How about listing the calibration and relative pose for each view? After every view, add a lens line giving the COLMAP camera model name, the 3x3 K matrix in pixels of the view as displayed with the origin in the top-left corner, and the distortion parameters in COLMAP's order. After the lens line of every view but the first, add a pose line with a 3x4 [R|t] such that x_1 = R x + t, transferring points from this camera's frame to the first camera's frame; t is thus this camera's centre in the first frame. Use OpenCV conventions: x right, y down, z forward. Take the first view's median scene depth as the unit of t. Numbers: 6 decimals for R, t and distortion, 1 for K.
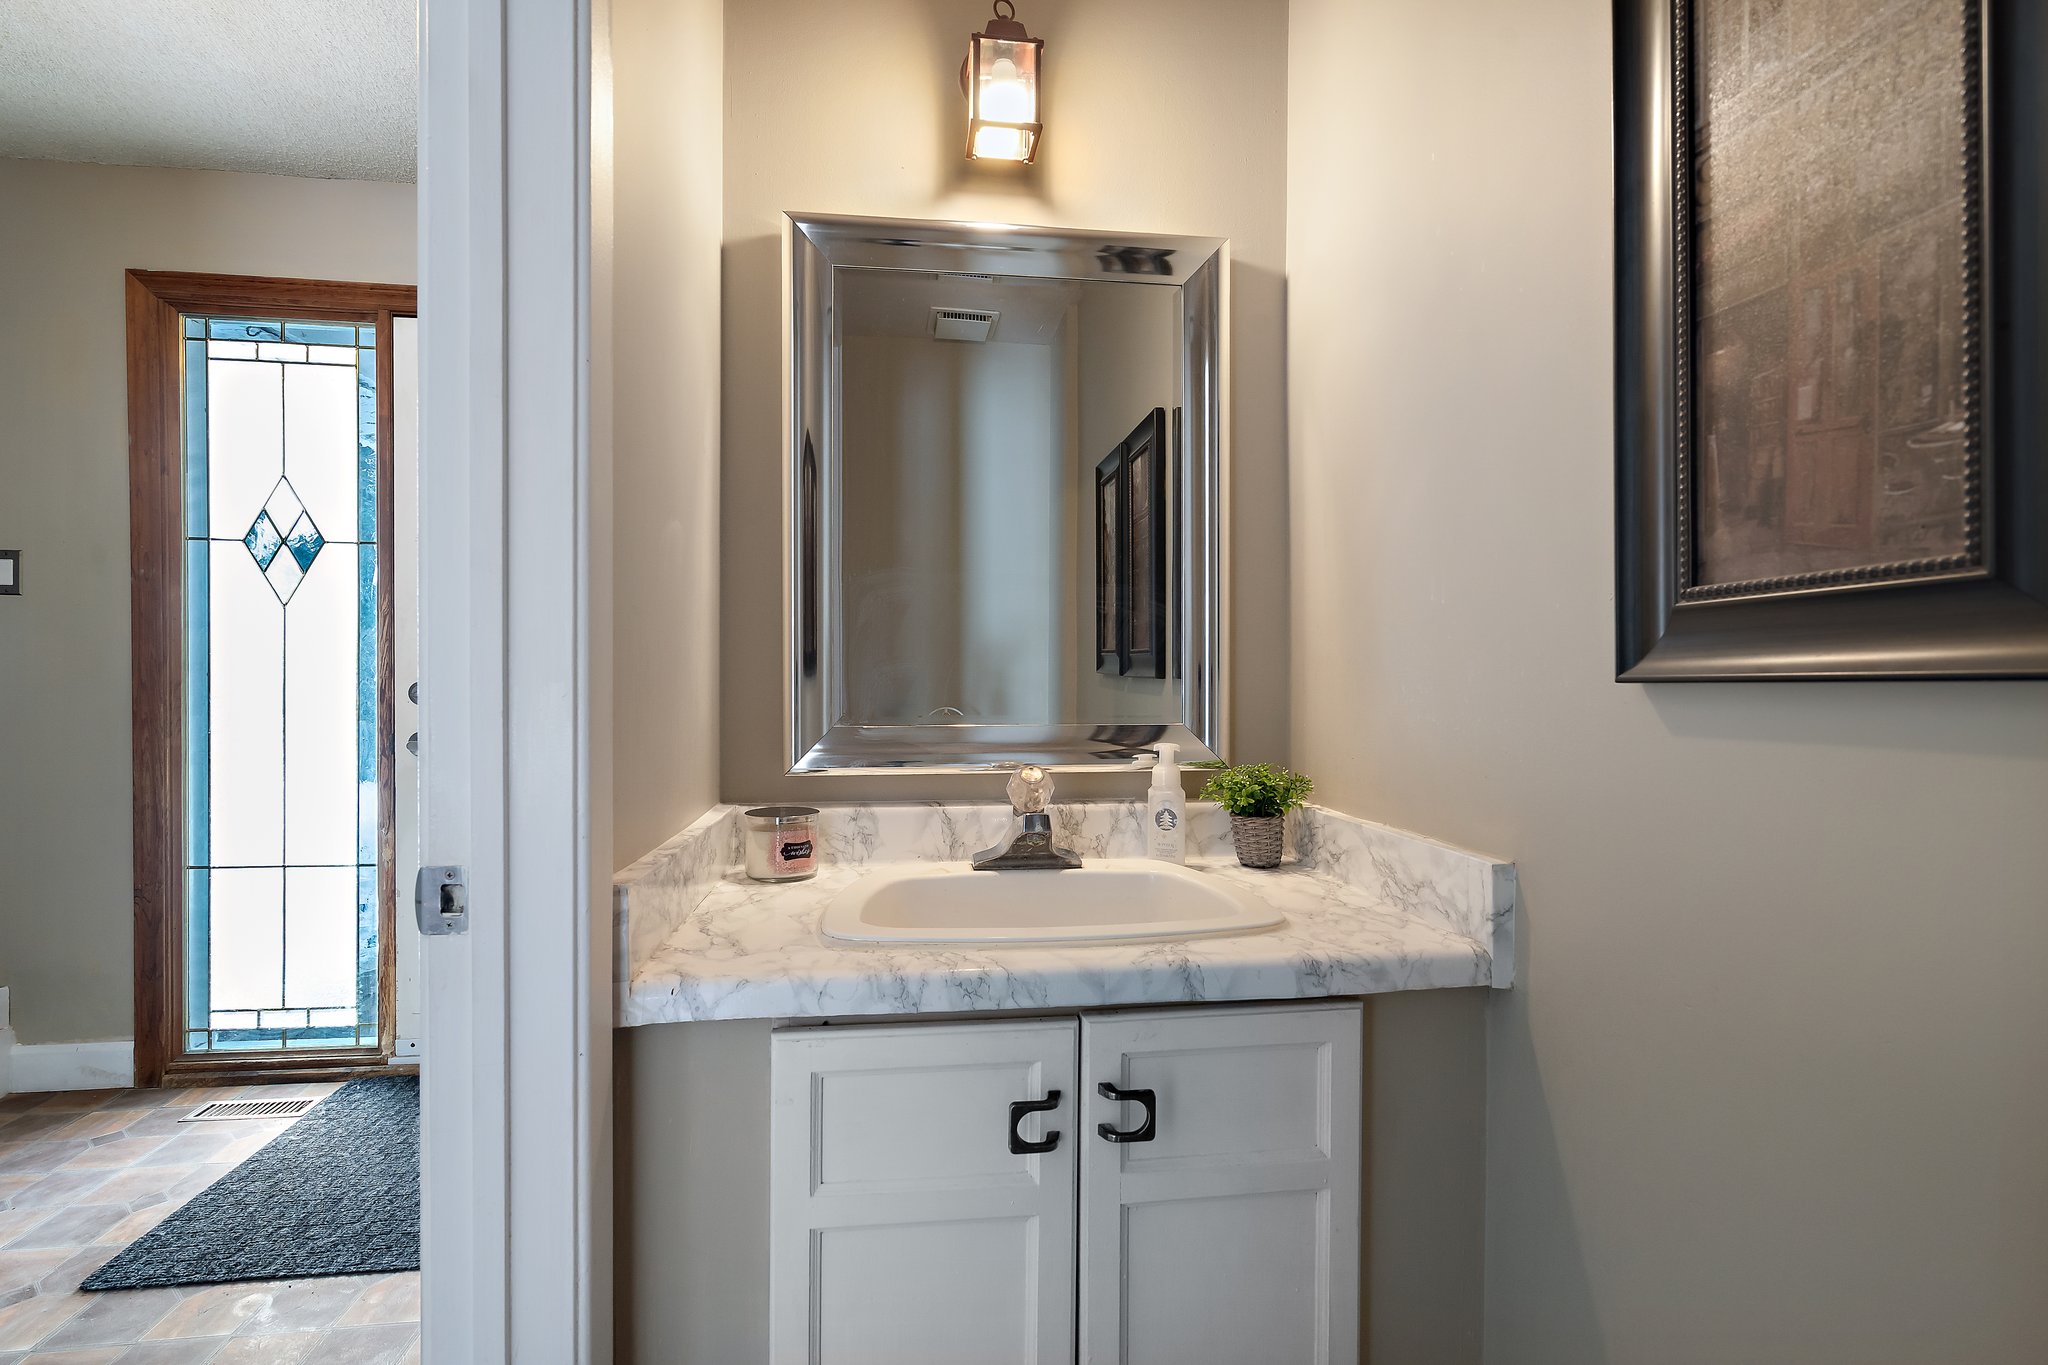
lens RADIAL K [[949.0, 0, 1025.3], [0, 949.0, 686.3], [0, 0, 1]] dist [0.010618, 0.000634]
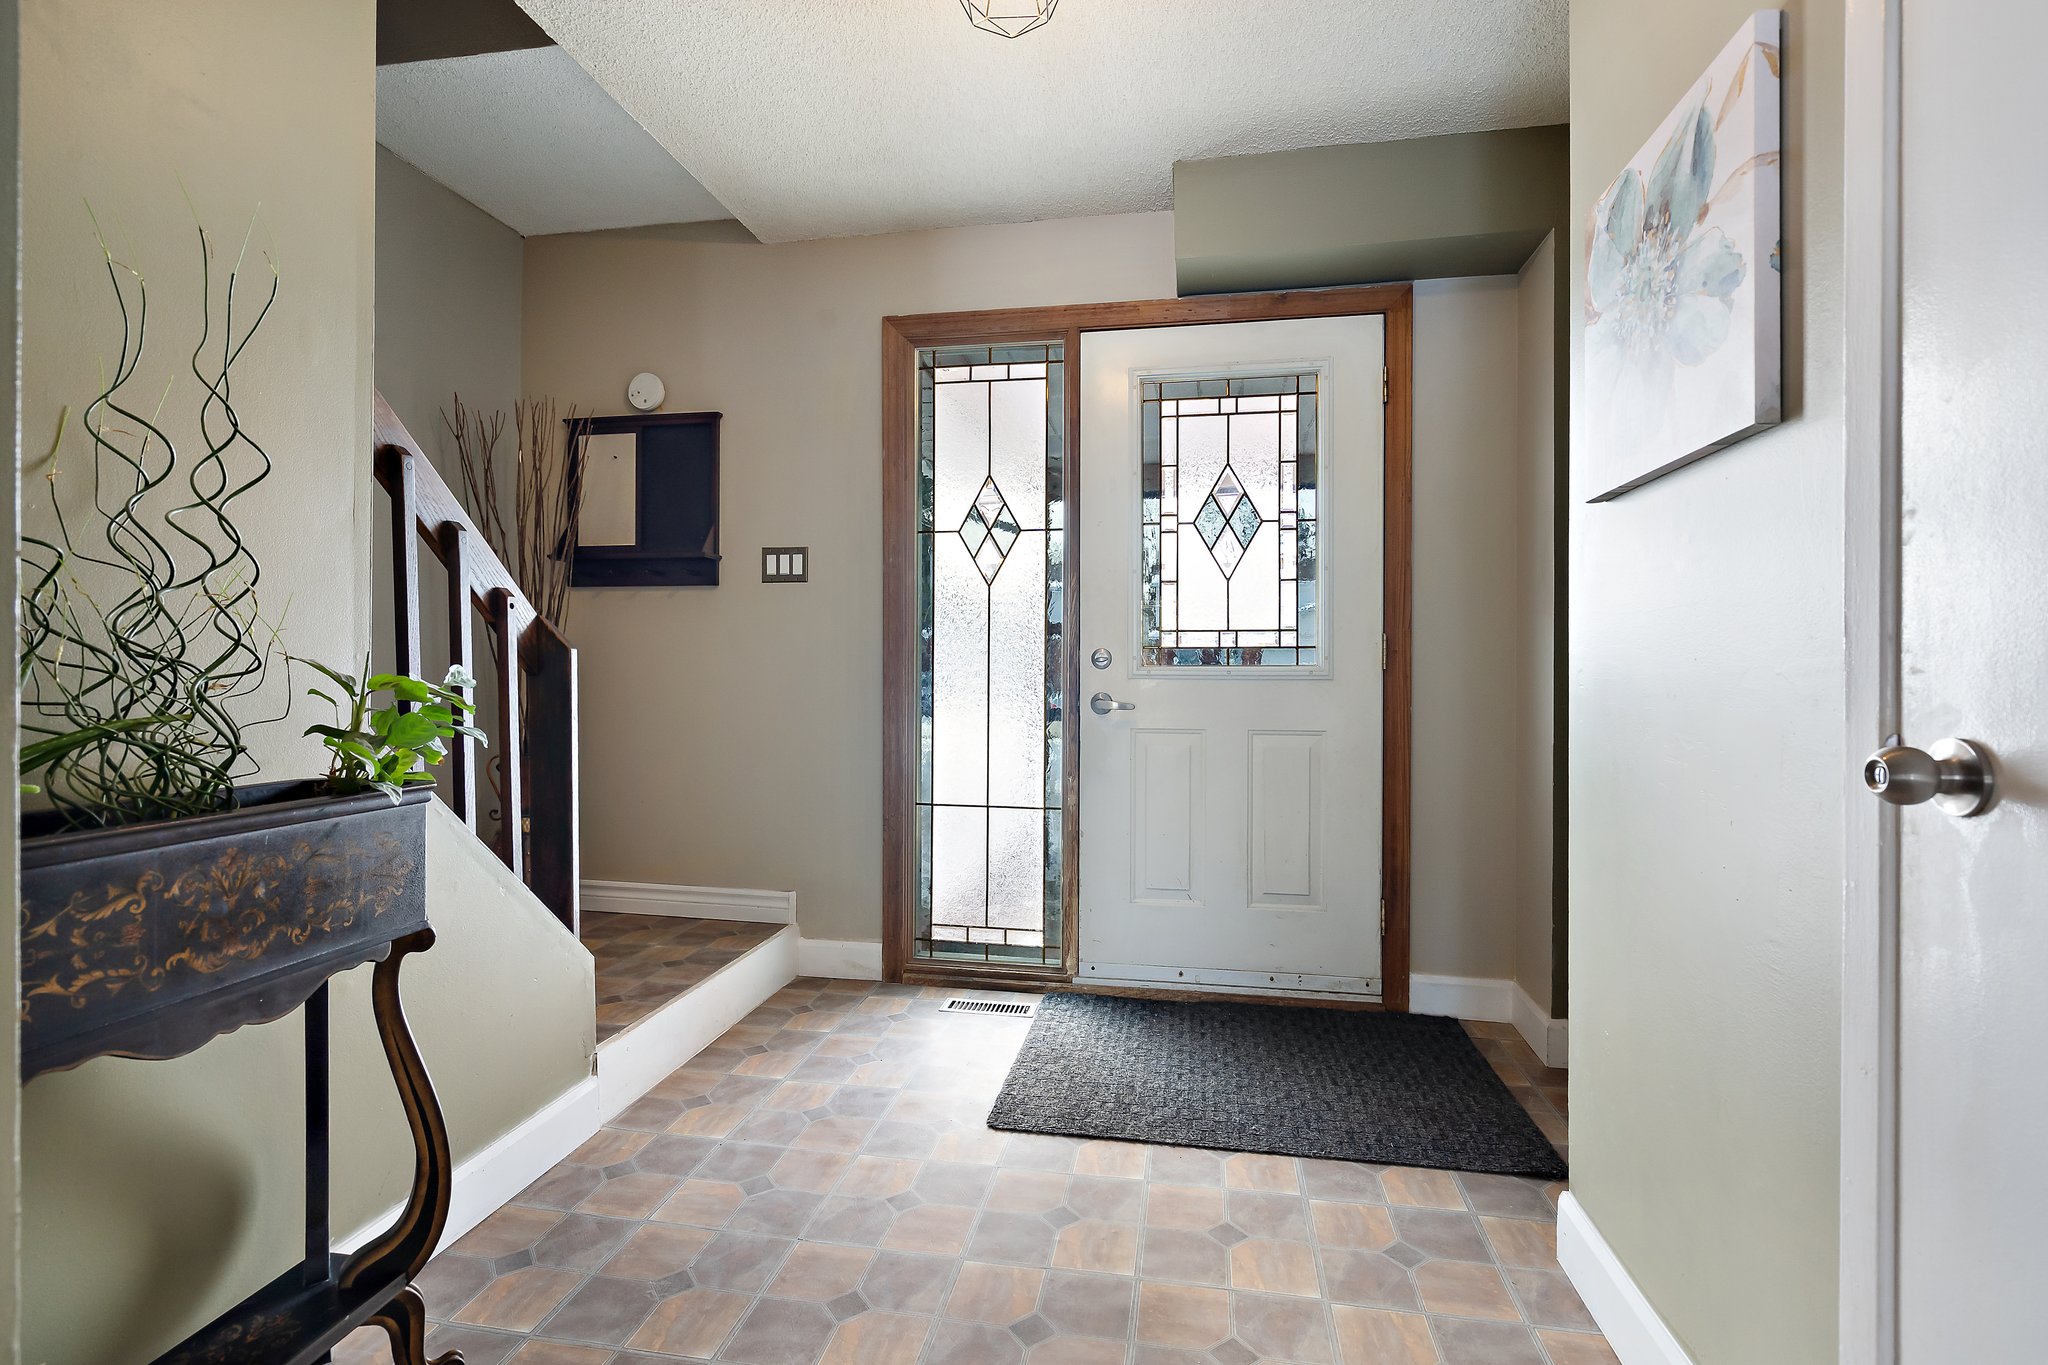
lens RADIAL K [[949.0, 0, 1003.1], [0, 949.0, 677.8], [0, 0, 1]] dist [0.010618, 0.000634]
pose [[0.958966, -0.000742, -0.283520, -0.431259], [-0.002223, 0.999946, -0.010136, 0.041994], [0.283512, 0.010350, 0.958913, -0.123037]]
